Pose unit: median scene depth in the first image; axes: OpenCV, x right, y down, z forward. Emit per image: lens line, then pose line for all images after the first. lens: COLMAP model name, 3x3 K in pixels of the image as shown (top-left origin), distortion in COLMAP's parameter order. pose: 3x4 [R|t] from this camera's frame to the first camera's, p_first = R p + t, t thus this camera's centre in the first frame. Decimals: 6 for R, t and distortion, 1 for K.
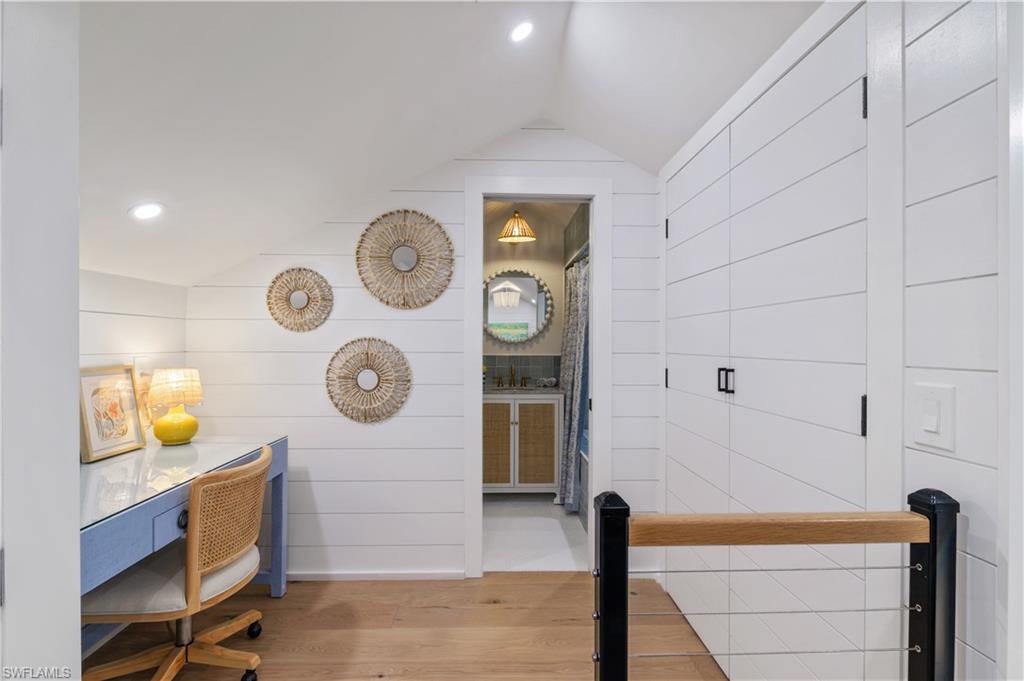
lens RADIAL K [[464.6, 0, 508.8], [0, 464.6, 344.7], [0, 0, 1]] dist [-0.003284, -0.000670]
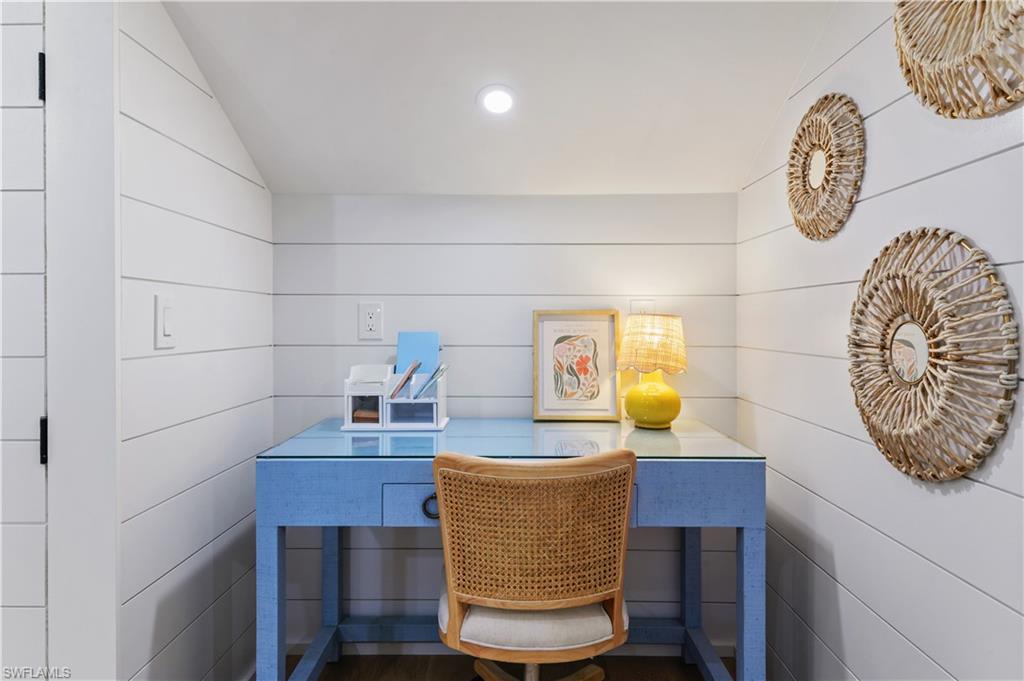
lens RADIAL K [[613.9, 0, 510.0], [0, 613.9, 325.2], [0, 0, 1]] dist [0.002270, 0.000530]
pose [[-0.041595, 0.004002, -0.999127, 0.162237], [-0.004497, 0.999981, 0.004192, 0.053500], [0.999124, 0.004667, -0.041576, 0.716810]]
